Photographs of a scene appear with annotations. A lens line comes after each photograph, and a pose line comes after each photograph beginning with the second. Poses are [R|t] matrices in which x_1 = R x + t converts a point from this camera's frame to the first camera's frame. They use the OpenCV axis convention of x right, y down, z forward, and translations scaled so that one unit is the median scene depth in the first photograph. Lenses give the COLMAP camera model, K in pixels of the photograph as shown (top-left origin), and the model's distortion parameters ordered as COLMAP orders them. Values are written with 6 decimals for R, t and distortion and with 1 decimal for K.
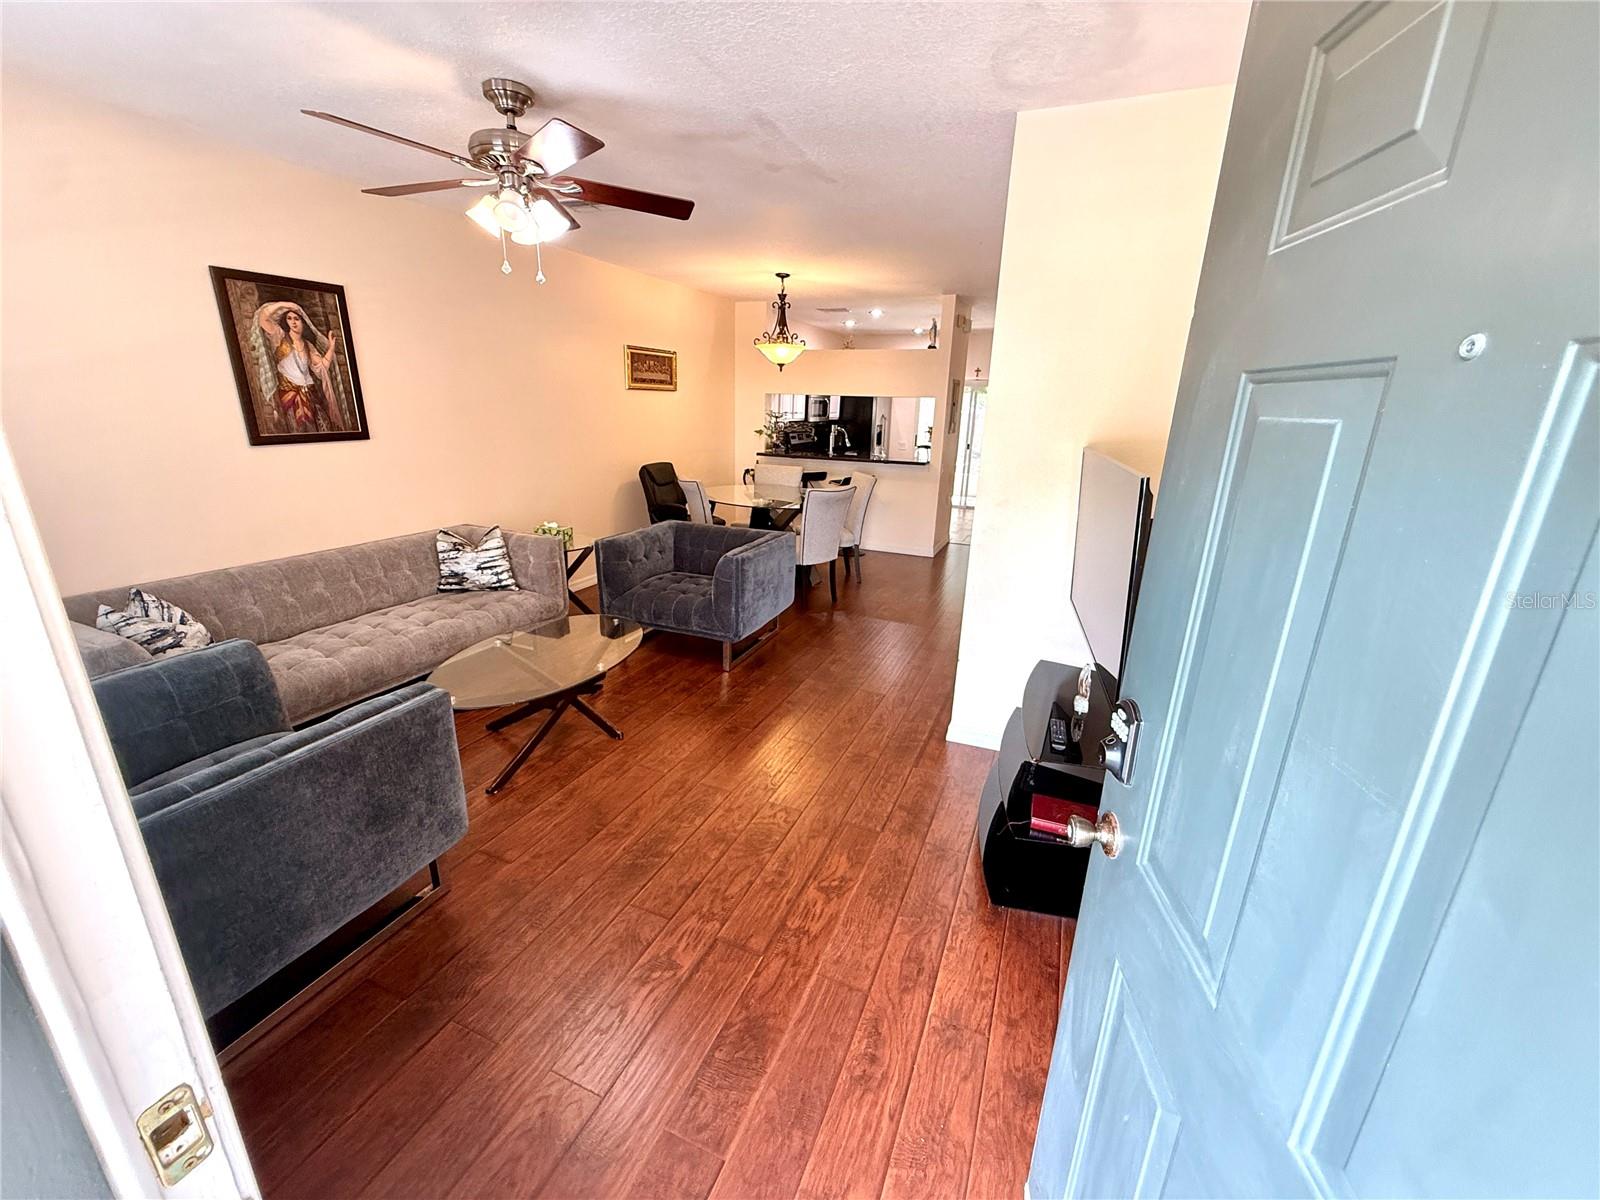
lens RADIAL K [[639.2, 0, 807.6], [0, 639.2, 604.7], [0, 0, 1]] dist [0.000201, -0.000266]
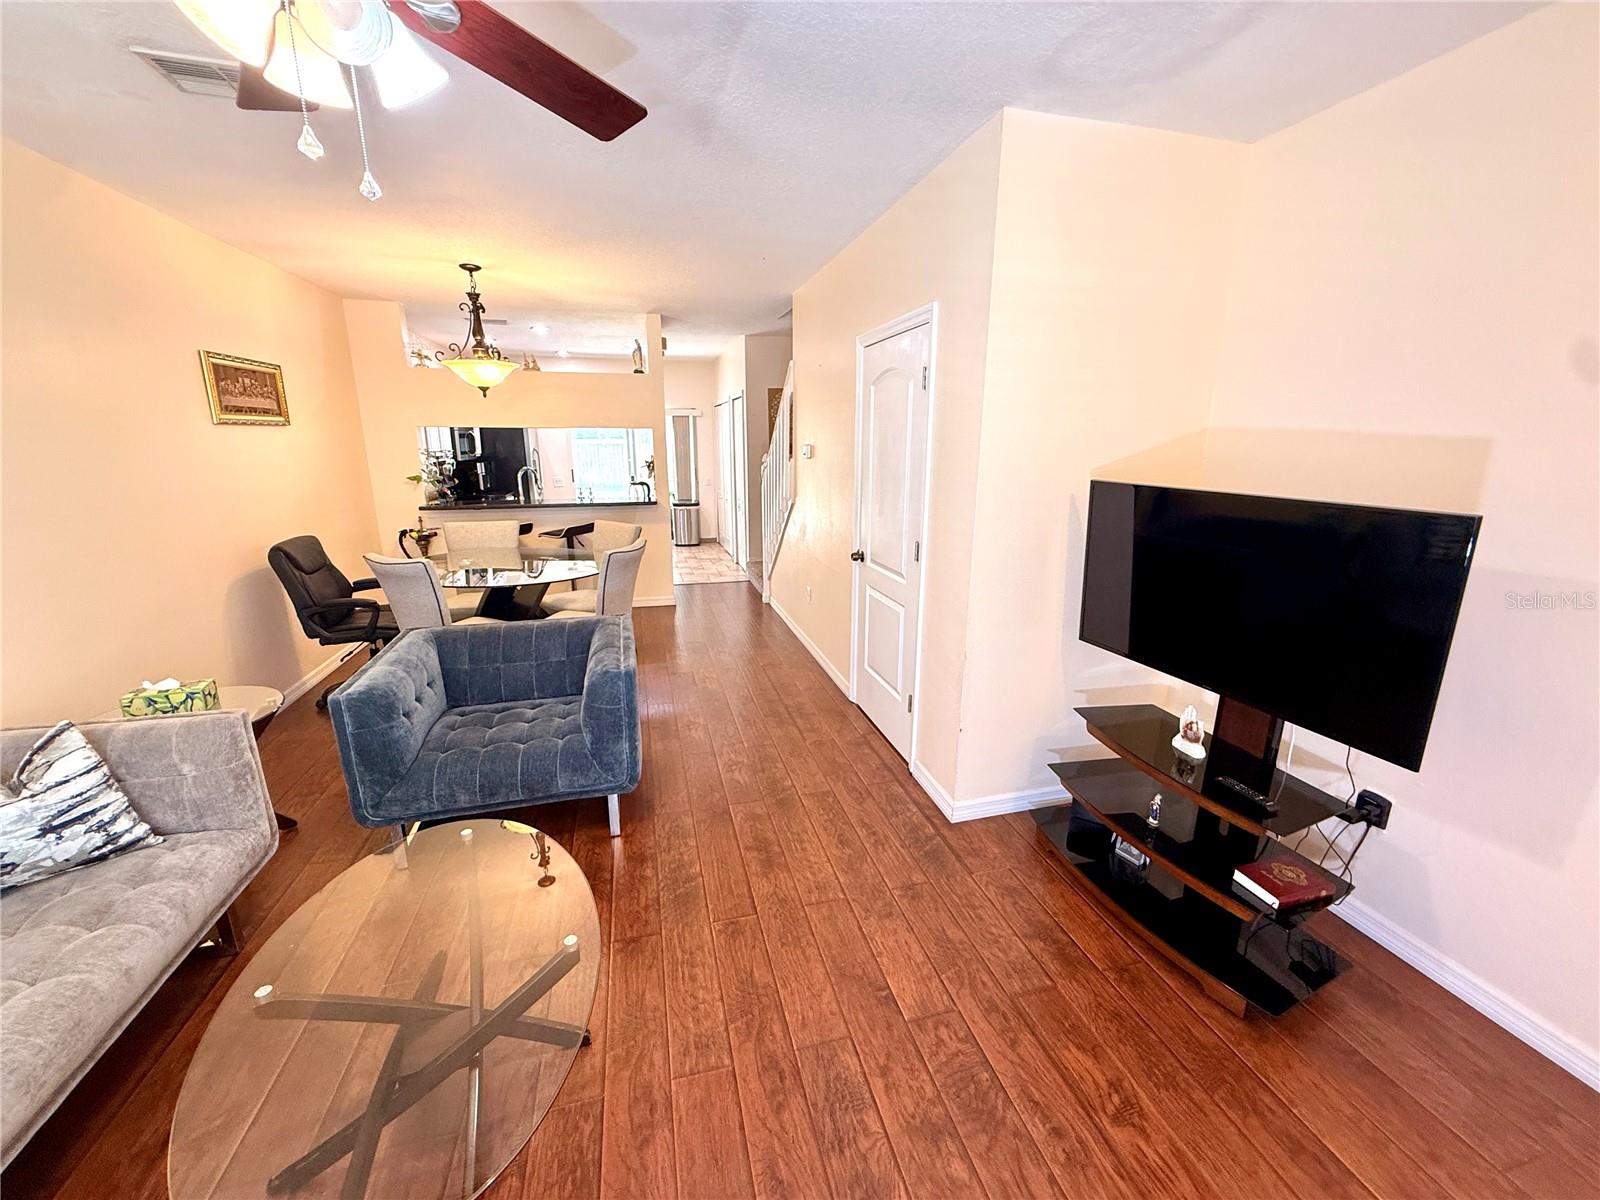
lens RADIAL K [[639.2, 0, 799.5], [0, 639.2, 592.0], [0, 0, 1]] dist [0.000201, -0.000266]
pose [[0.794707, -0.167856, 0.583322, -0.327062], [0.203108, 0.979143, 0.005046, -0.111729], [-0.572003, 0.114468, 0.812225, 0.328443]]
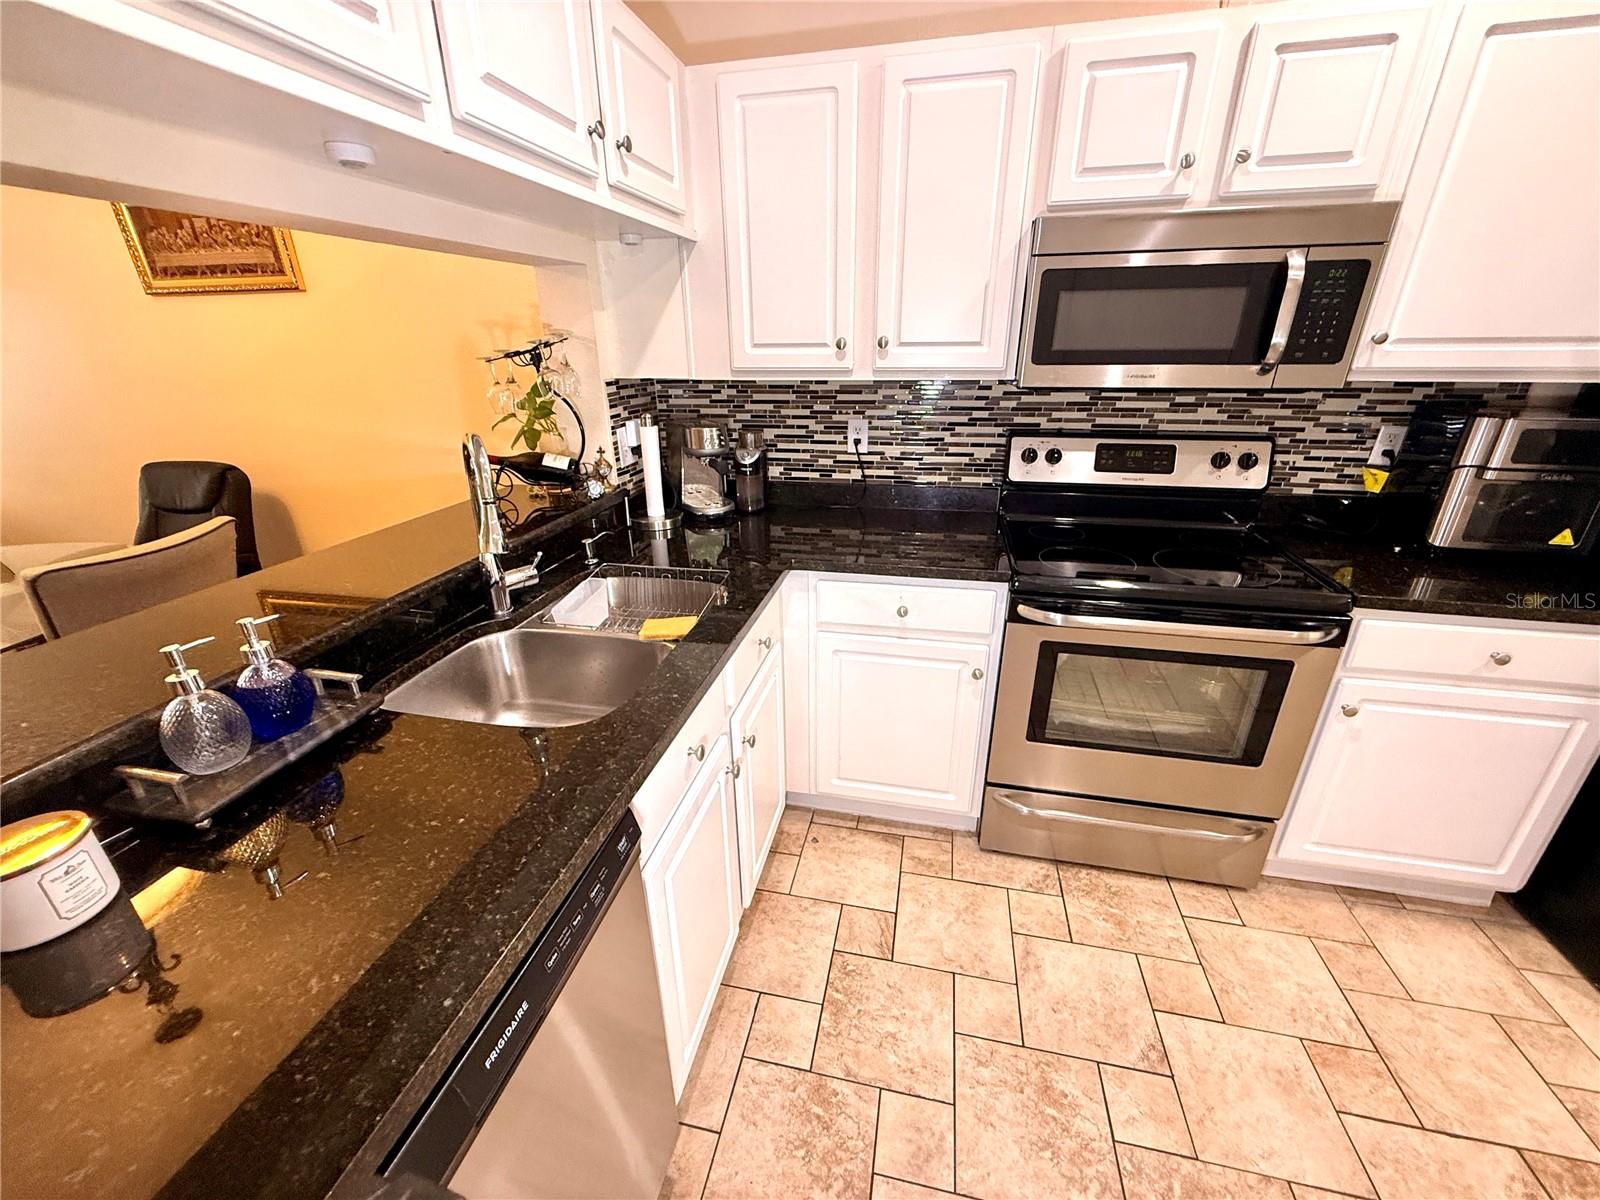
lens RADIAL K [[639.2, 0, 798.9], [0, 639.2, 602.7], [0, 0, 1]] dist [0.000201, -0.000266]
pose [[0.173604, 0.356732, -0.917935, 0.445761], [-0.279627, 0.911581, 0.301378, -0.590707], [0.944283, 0.204359, 0.258006, 1.998389]]
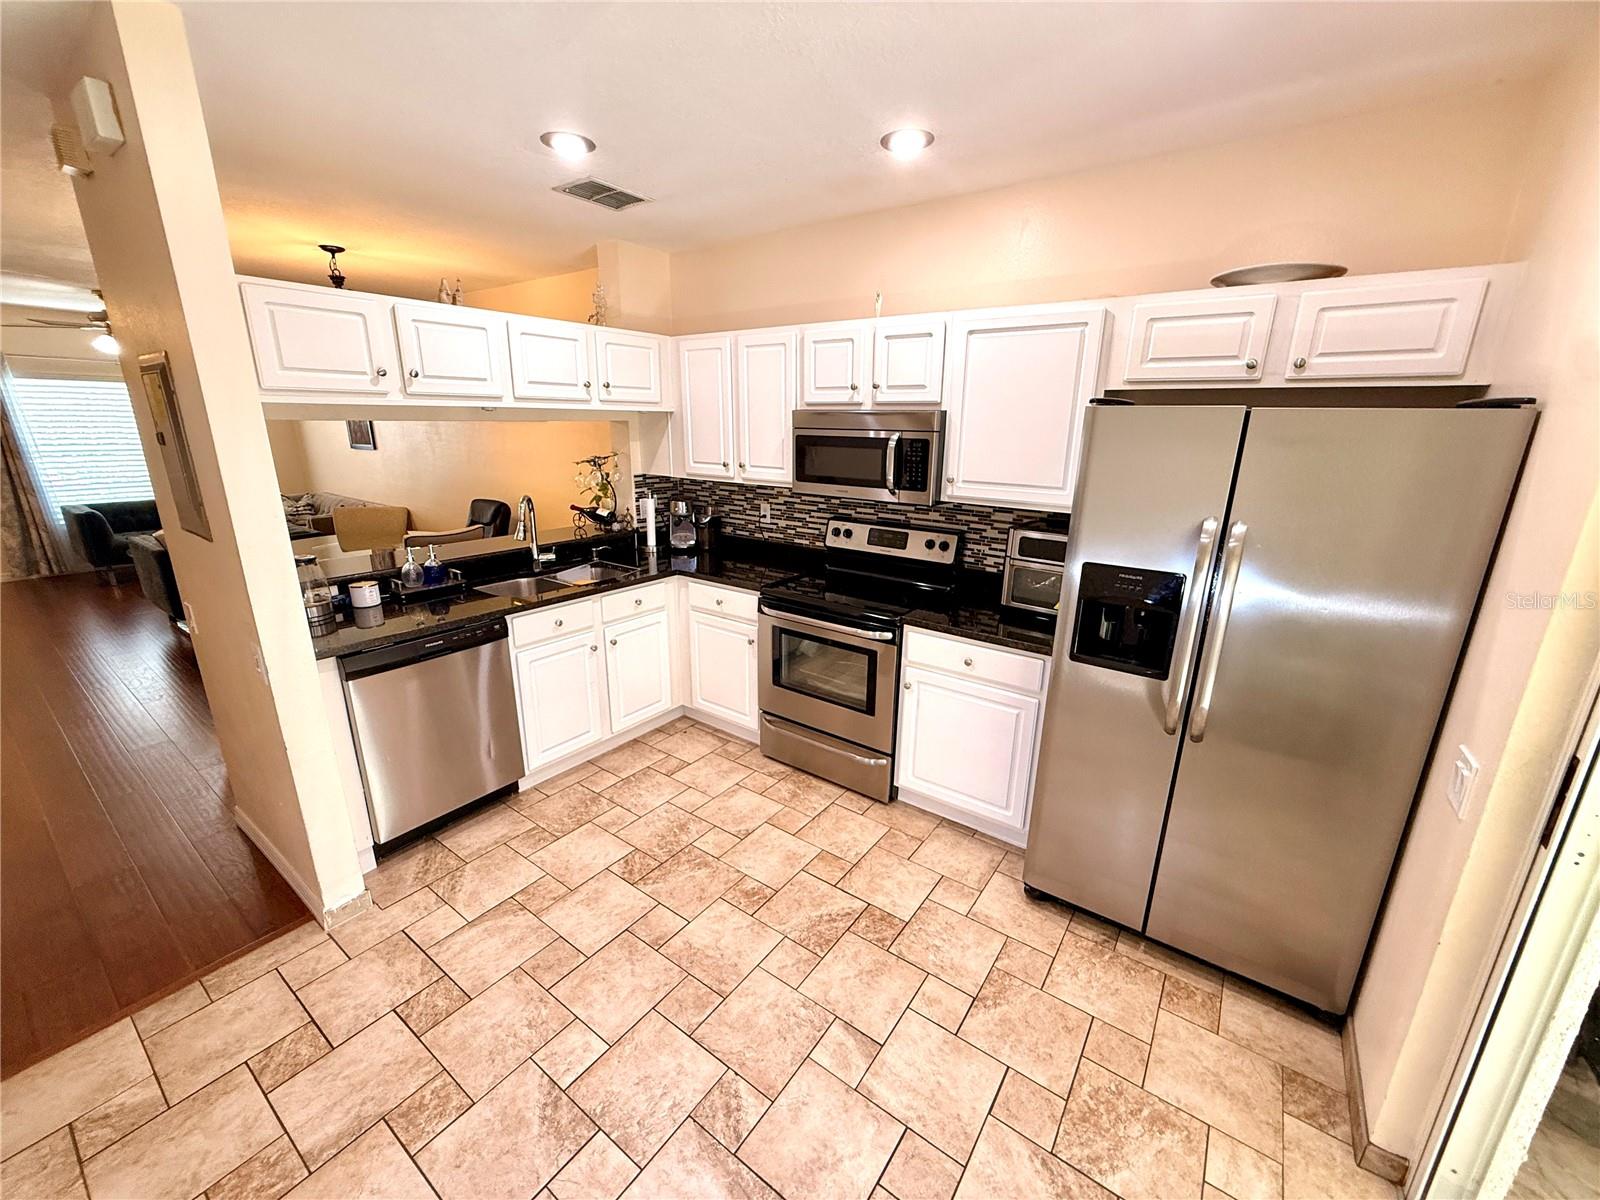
lens RADIAL K [[639.2, 0, 799.9], [0, 639.2, 602.0], [0, 0, 1]] dist [0.000201, -0.000266]
pose [[-0.234425, 0.243098, -0.941248, 0.826682], [-0.307989, 0.899780, 0.309094, -0.767609], [0.922056, 0.362354, -0.136059, 2.400162]]
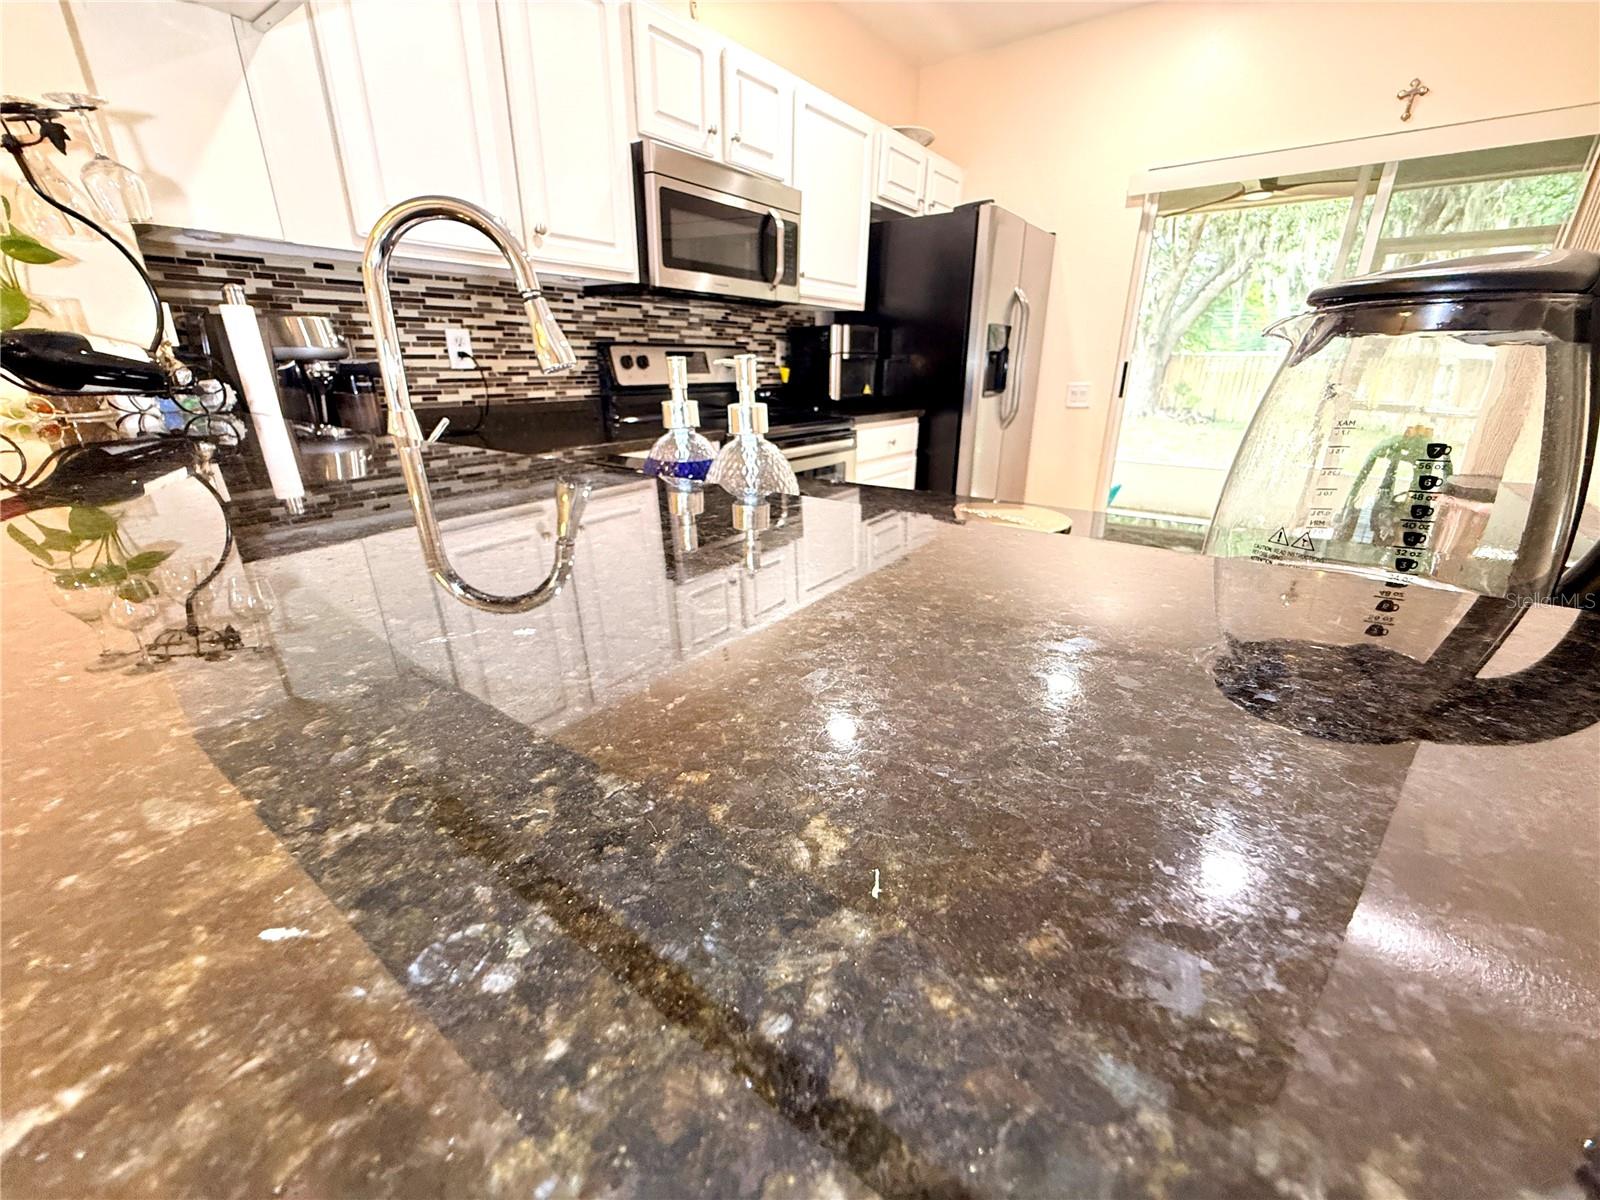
lens RADIAL K [[639.2, 0, 799.1], [0, 639.2, 603.0], [0, 0, 1]] dist [0.000201, -0.000266]
pose [[0.968158, 0.070165, -0.240307, 0.271051], [-0.056864, 0.996464, 0.061852, -0.414310], [0.243797, -0.046218, 0.968724, 1.730274]]
